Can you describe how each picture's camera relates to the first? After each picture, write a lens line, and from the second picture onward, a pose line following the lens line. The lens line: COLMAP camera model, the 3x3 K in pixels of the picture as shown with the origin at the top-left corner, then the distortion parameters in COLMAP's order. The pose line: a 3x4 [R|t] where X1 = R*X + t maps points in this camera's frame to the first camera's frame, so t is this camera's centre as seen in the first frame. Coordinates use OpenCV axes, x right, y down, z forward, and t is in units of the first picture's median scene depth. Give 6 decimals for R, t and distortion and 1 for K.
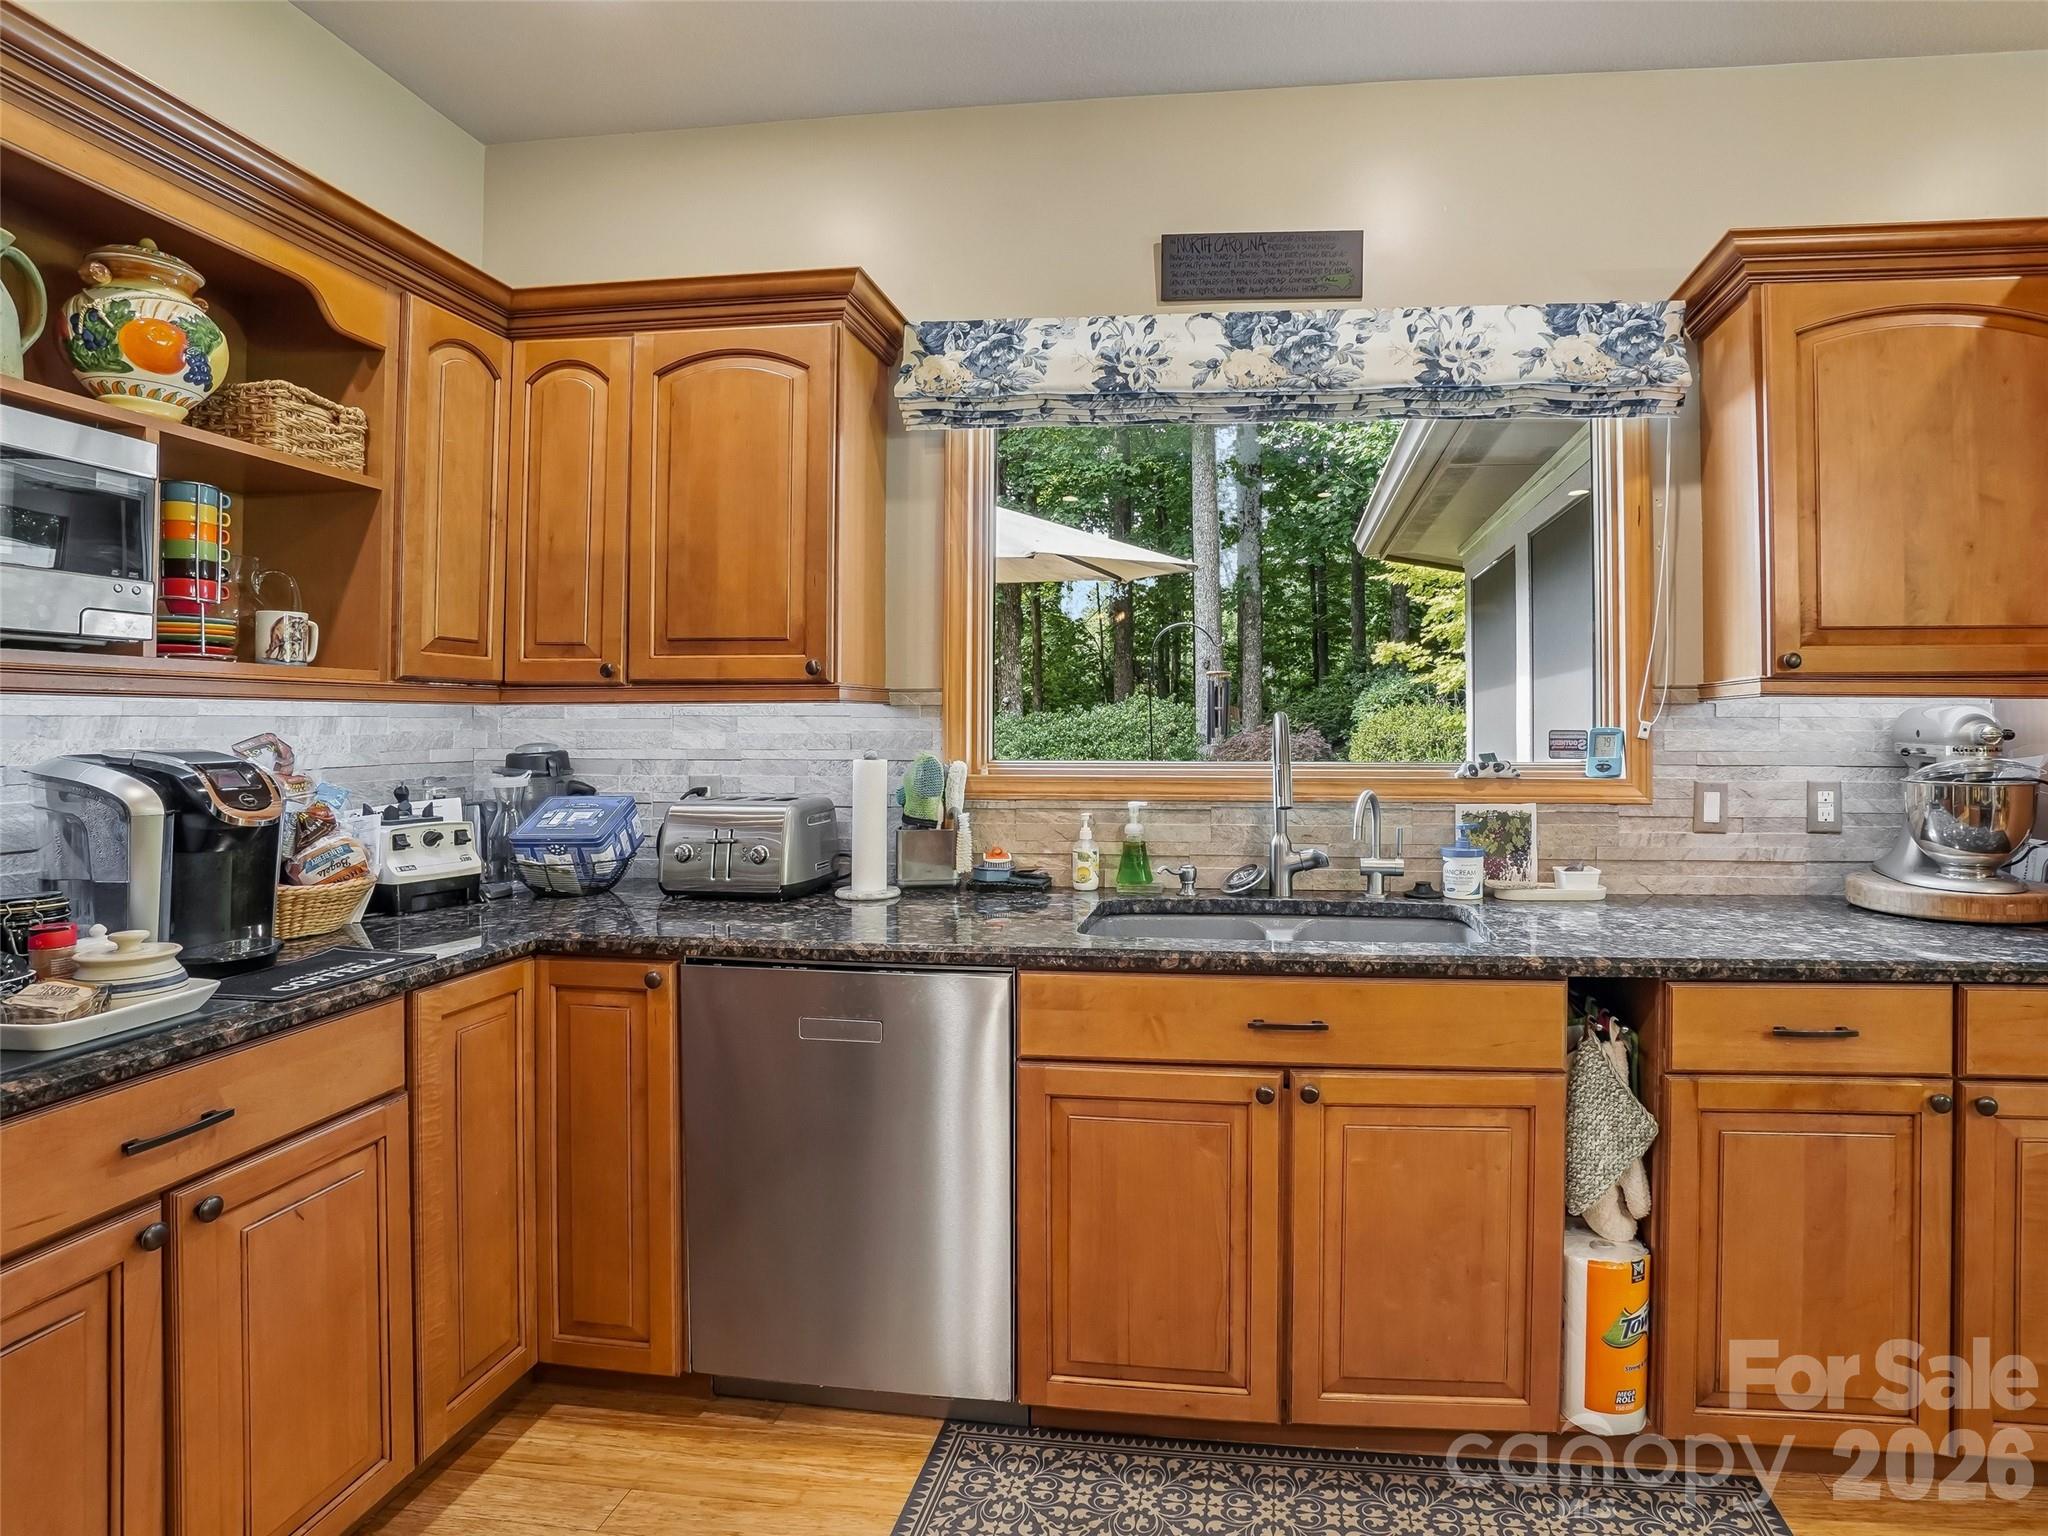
lens RADIAL K [[966.8, 0, 1027.9], [0, 966.8, 710.6], [0, 0, 1]] dist [-0.054307, 0.022582]
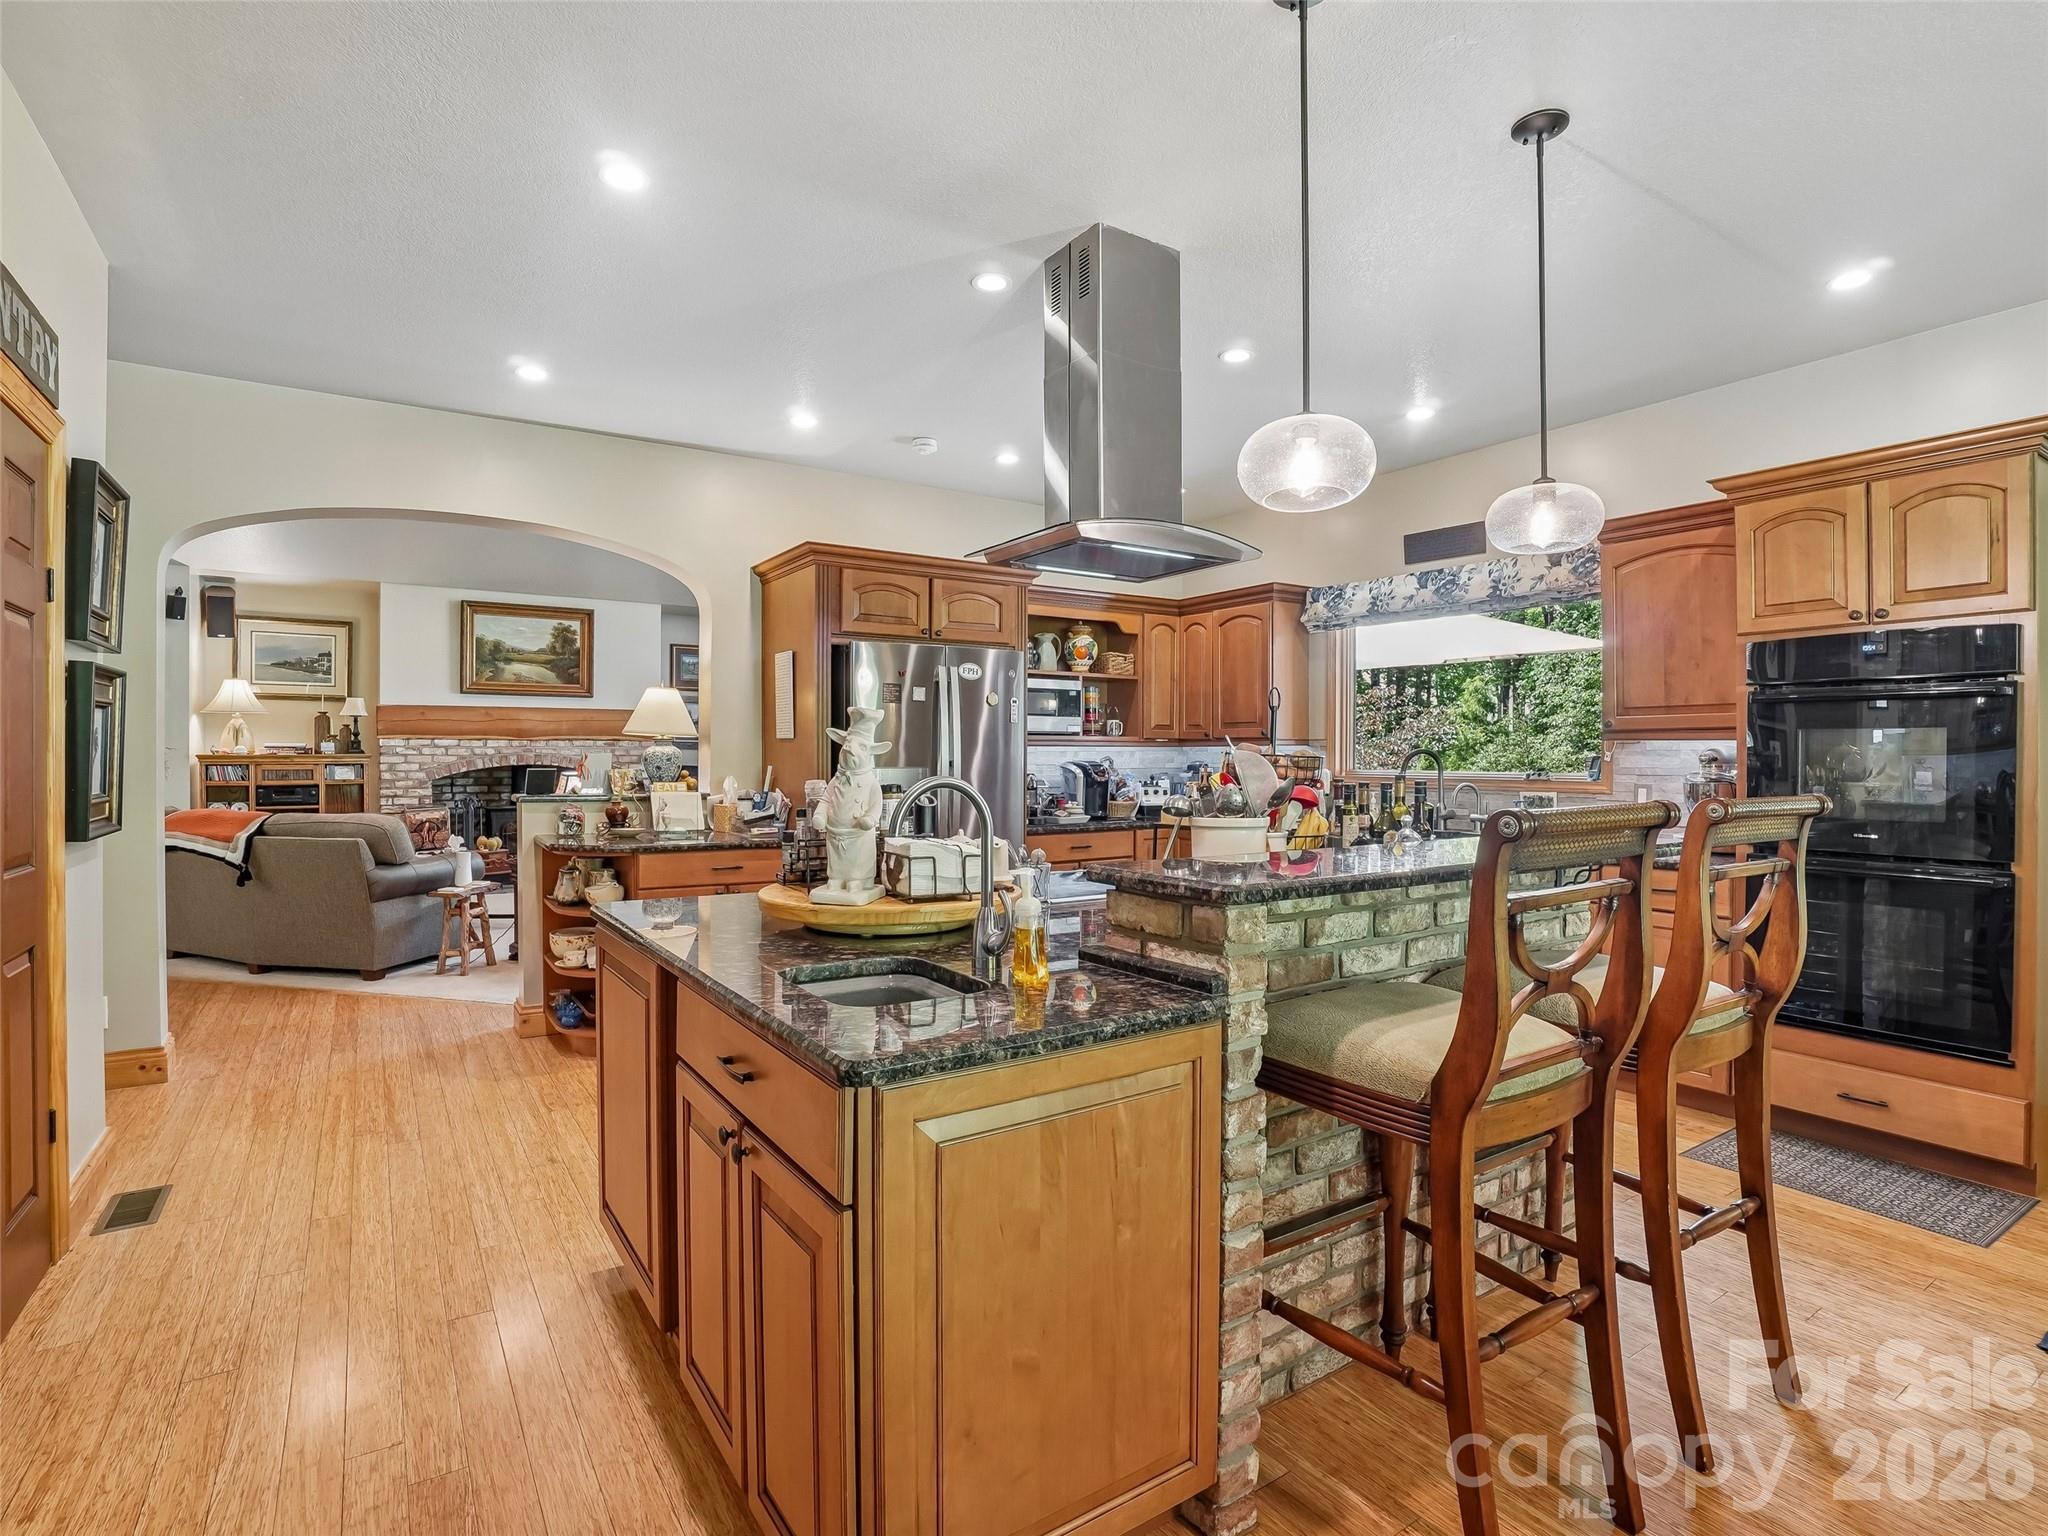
lens RADIAL K [[1022.8, 0, 1026.5], [0, 1022.8, 755.8], [0, 0, 1]] dist [-0.065128, 0.026772]
pose [[0.634169, 0.000868, -0.773194, 1.744697], [0.008806, 0.999926, 0.008344, -0.010870], [0.773144, -0.012100, 0.634115, -1.476584]]
